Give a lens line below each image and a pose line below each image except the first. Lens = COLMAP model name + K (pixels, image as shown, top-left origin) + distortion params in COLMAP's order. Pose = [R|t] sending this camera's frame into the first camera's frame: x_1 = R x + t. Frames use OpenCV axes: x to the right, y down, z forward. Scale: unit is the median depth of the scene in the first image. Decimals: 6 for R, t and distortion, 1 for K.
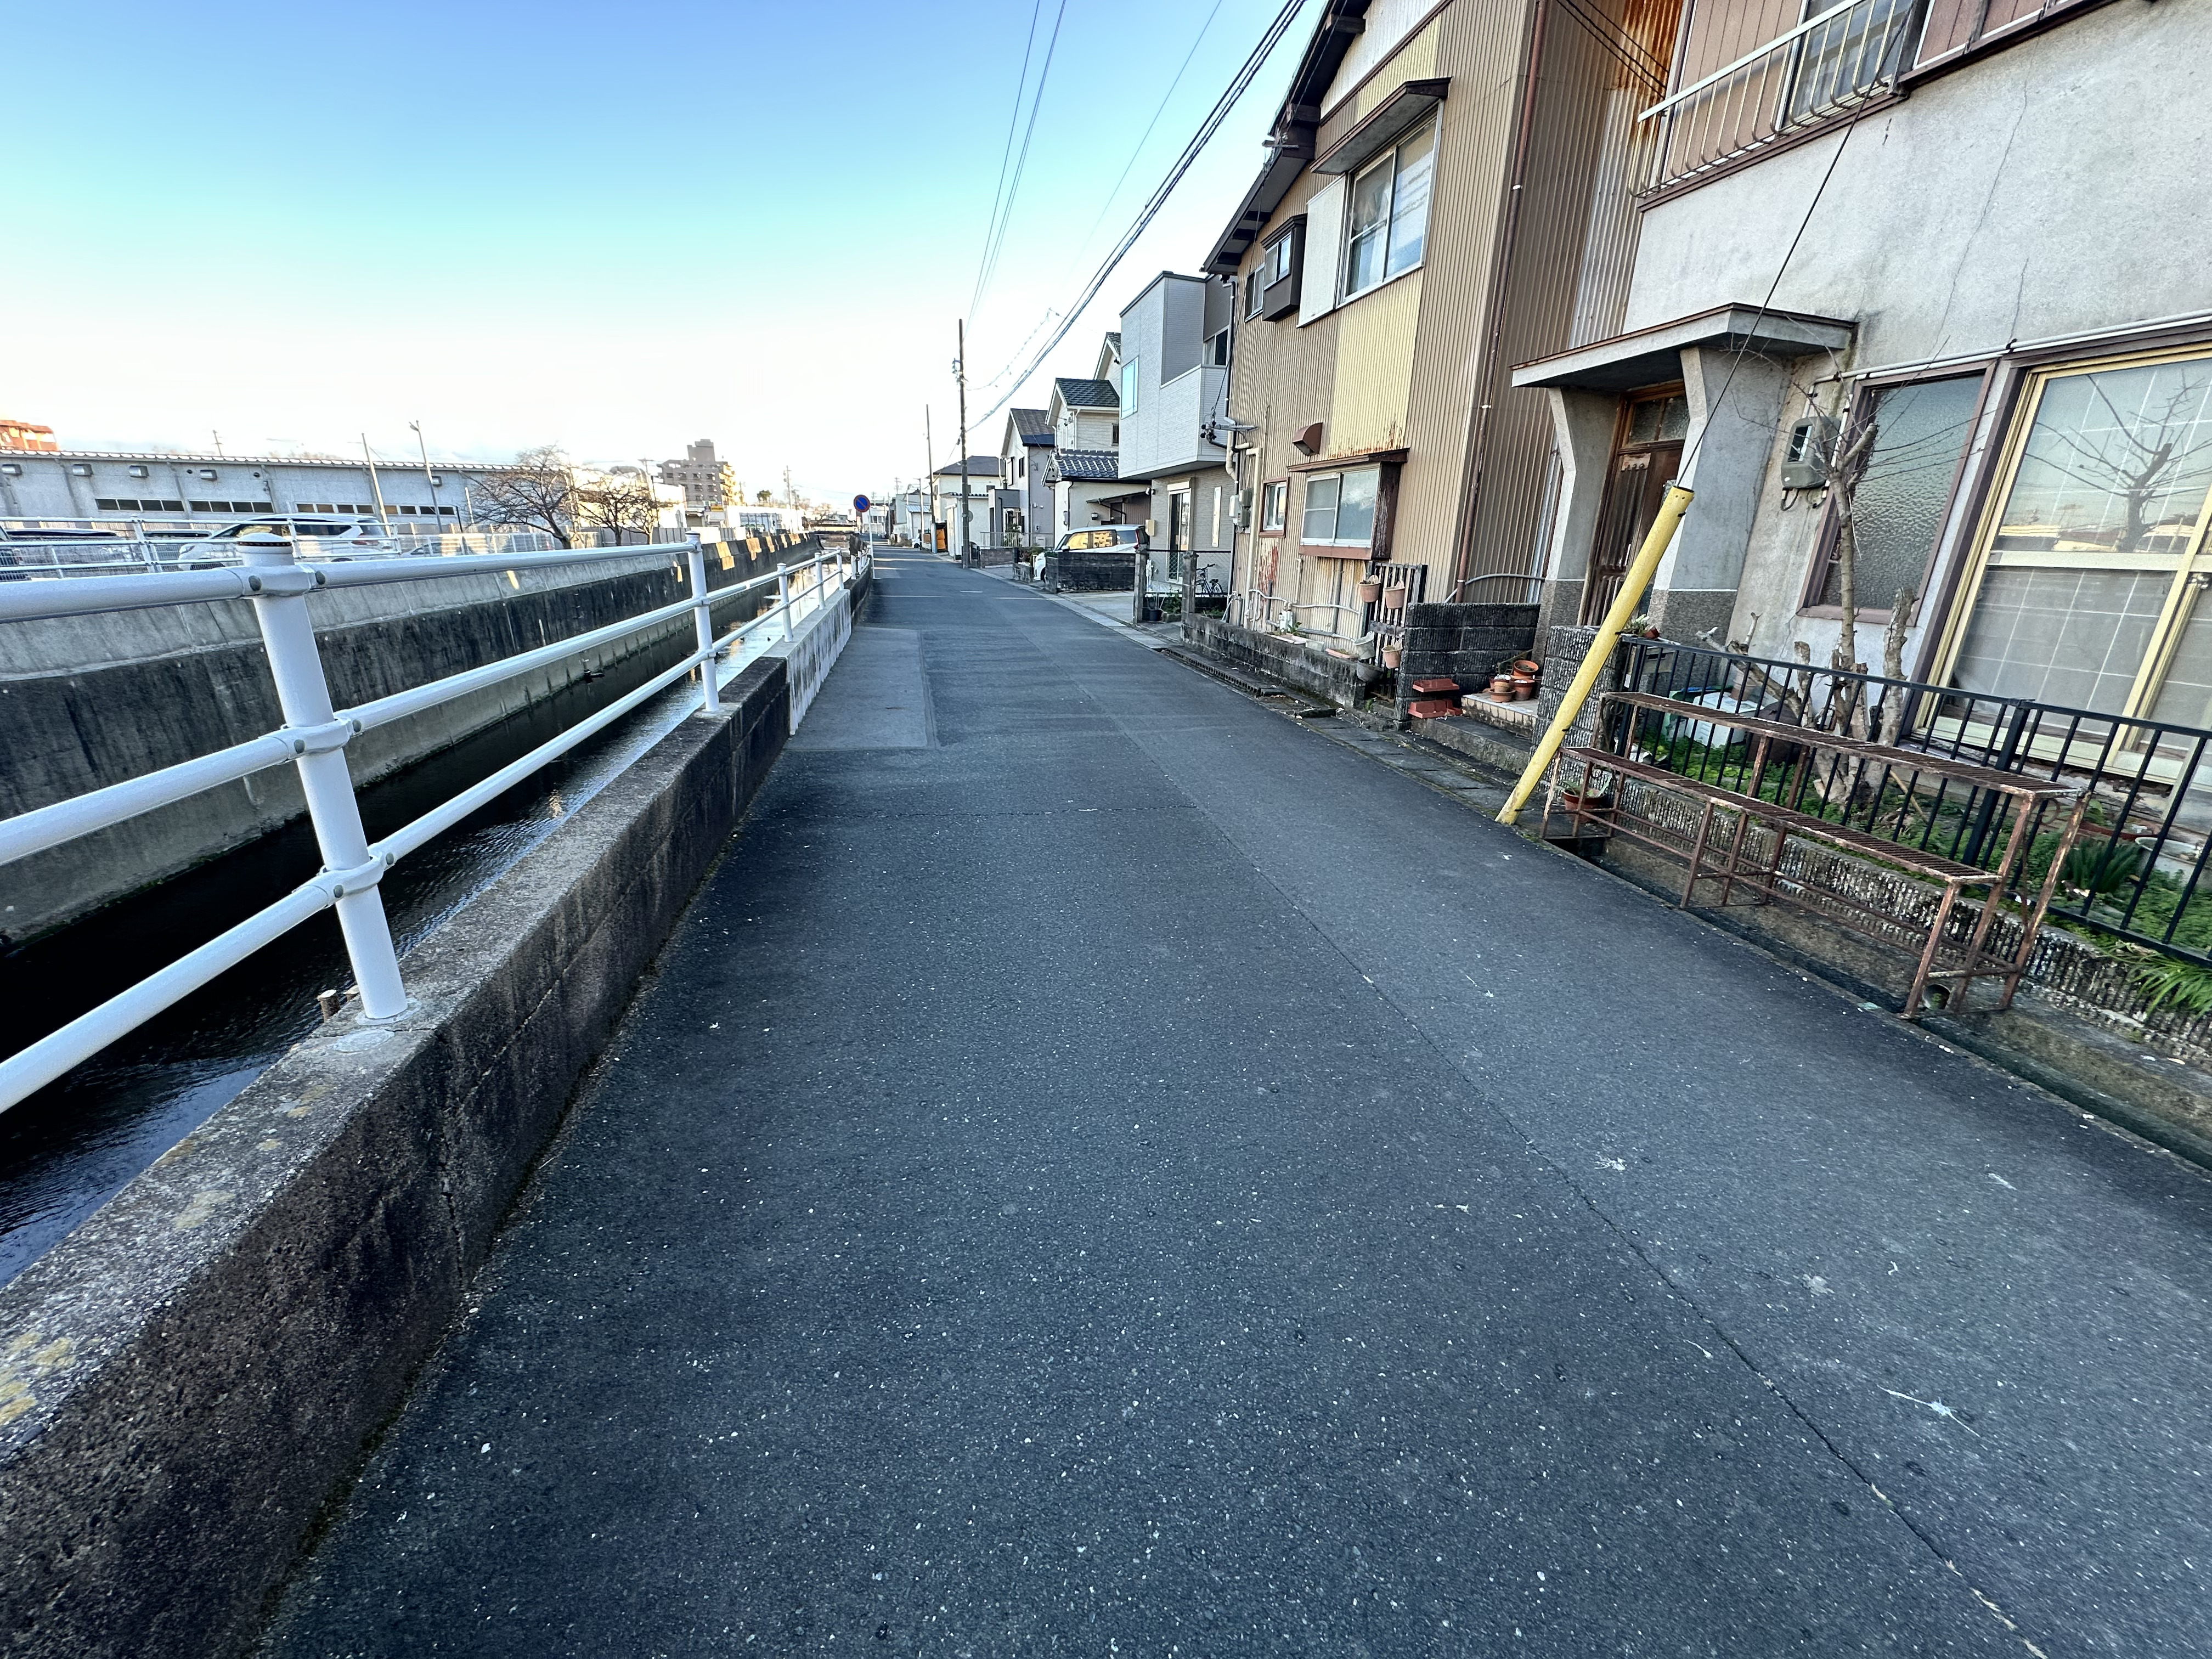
lens RADIAL K [[882.9, 0, 1106.4], [0, 882.9, 828.2], [0, 0, 1]] dist [-0.002696, 0.000882]
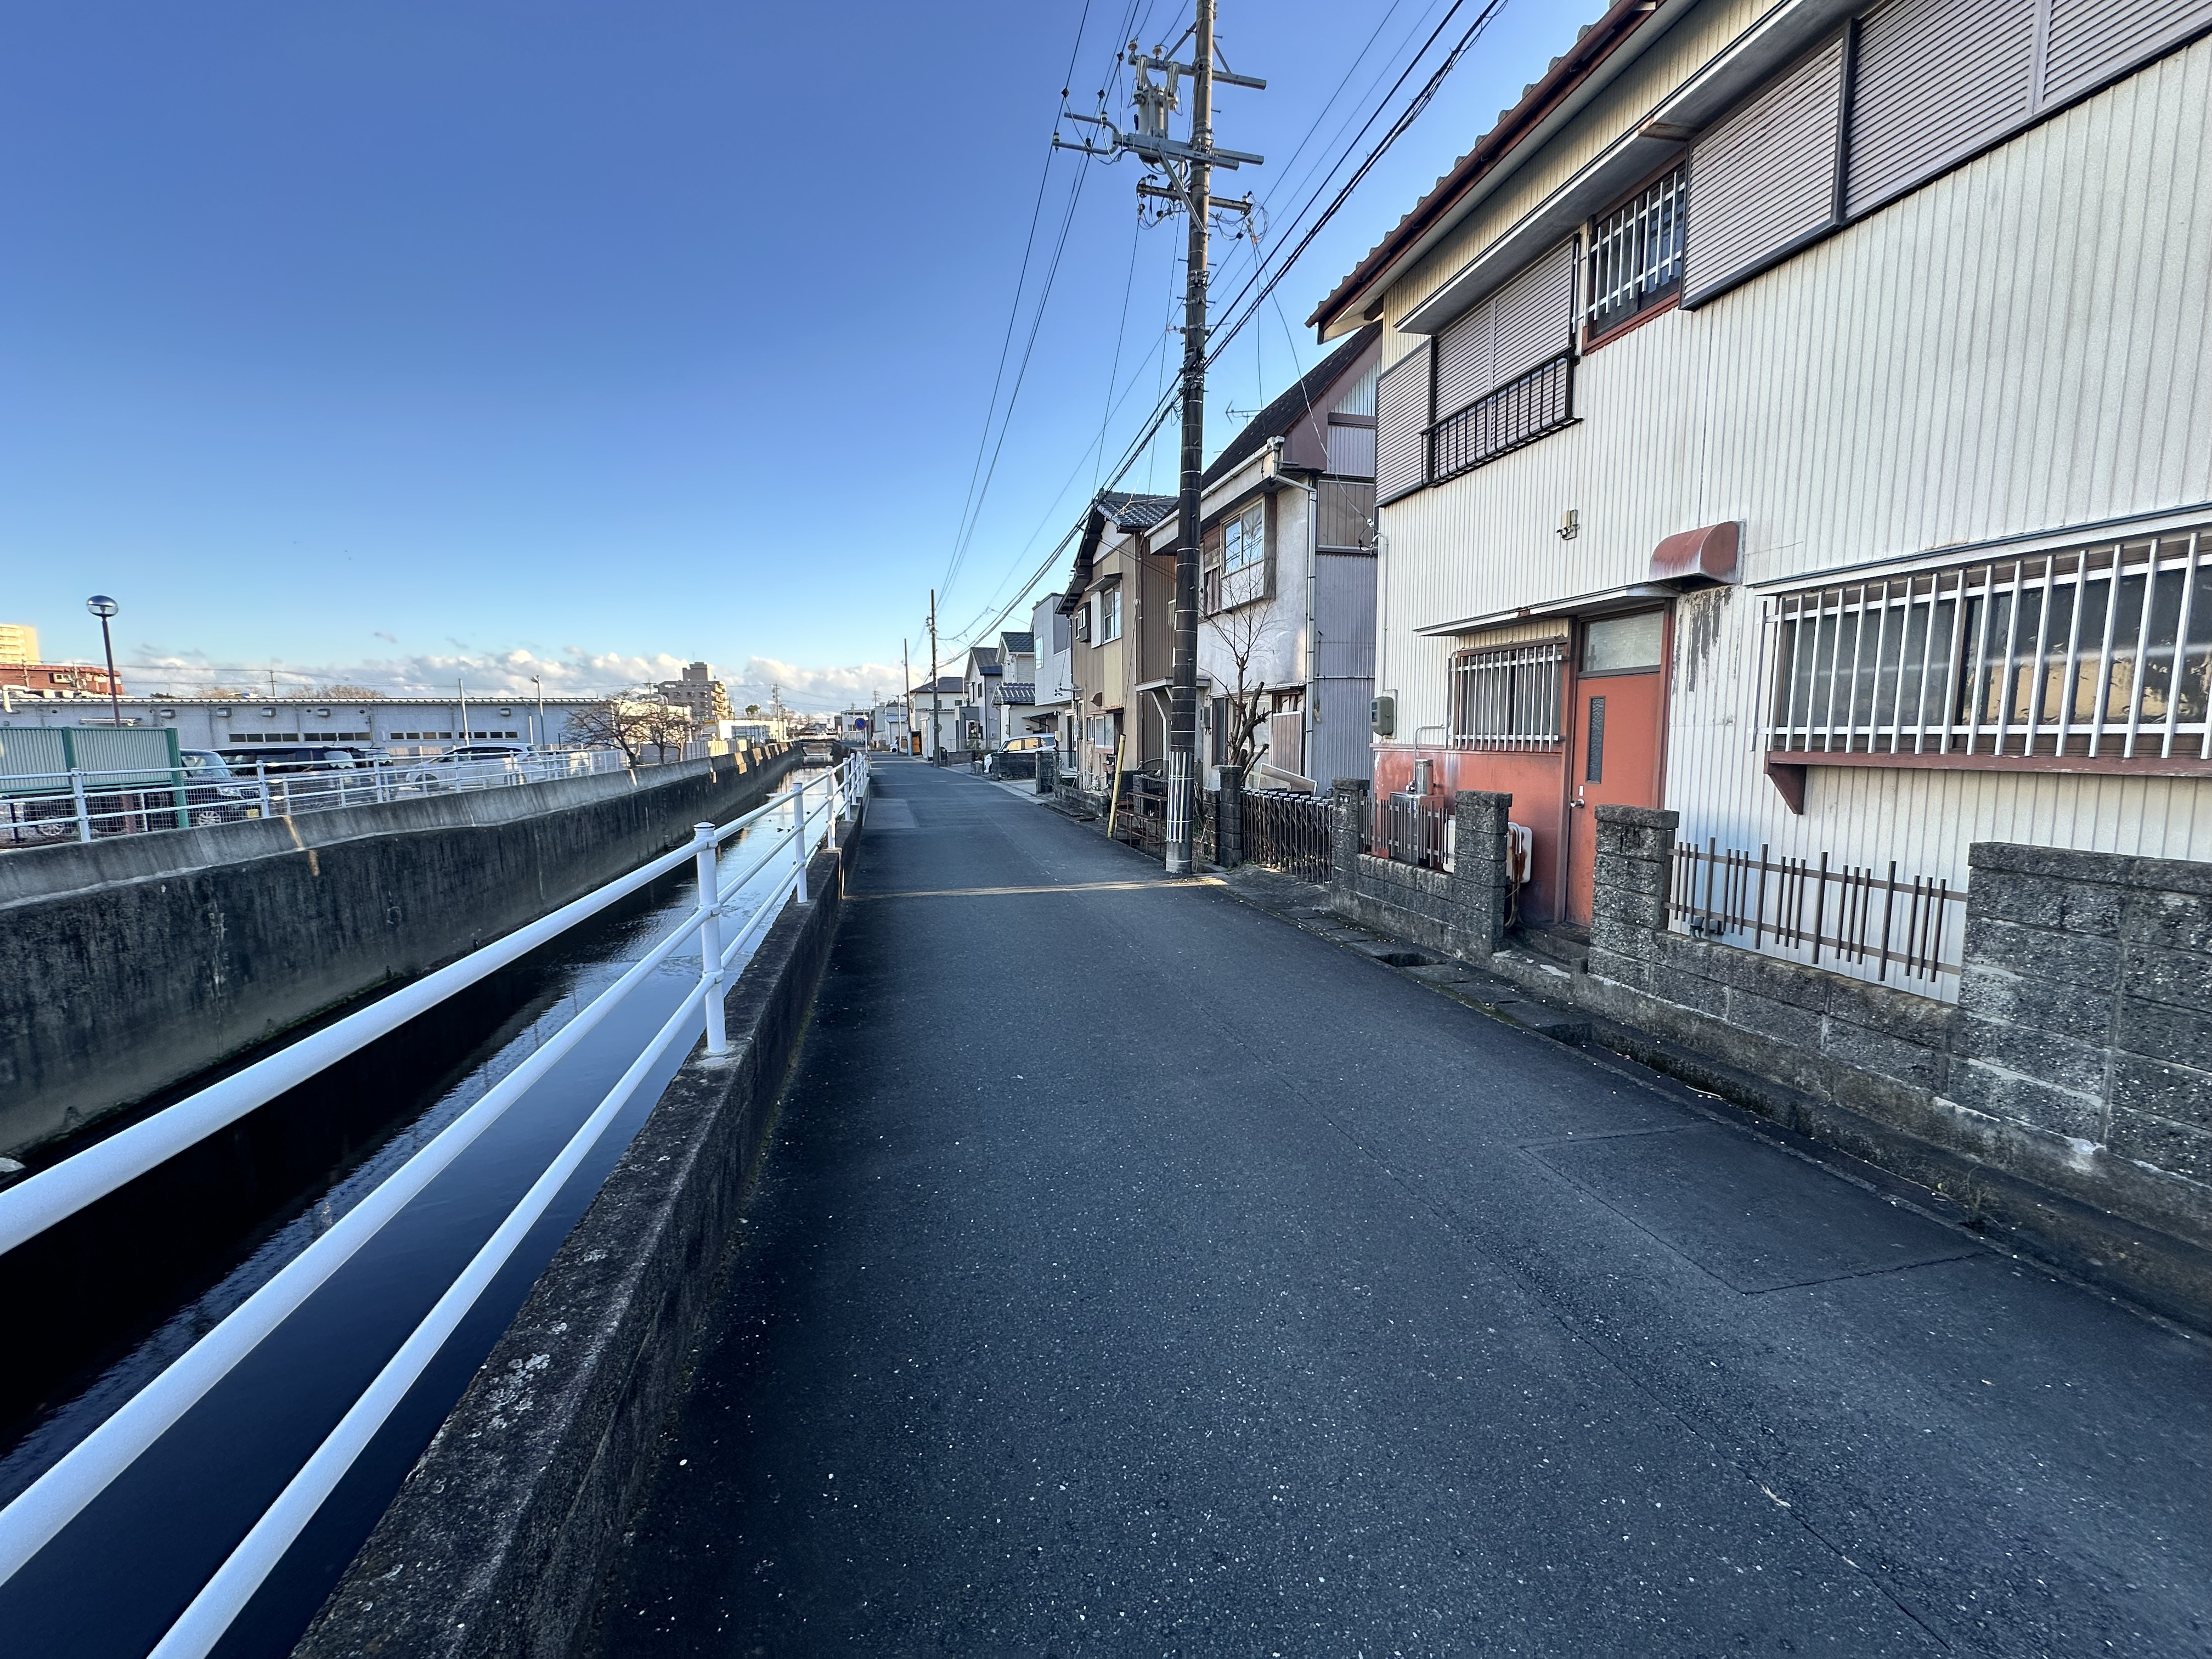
lens RADIAL K [[882.9, 0, 1106.4], [0, 882.9, 828.2], [0, 0, 1]] dist [-0.002696, 0.000882]
pose [[0.998910, -0.032441, 0.033552, 0.038676], [0.038832, 0.976514, -0.211923, 0.068239], [-0.025889, 0.212995, 0.976710, -0.221168]]
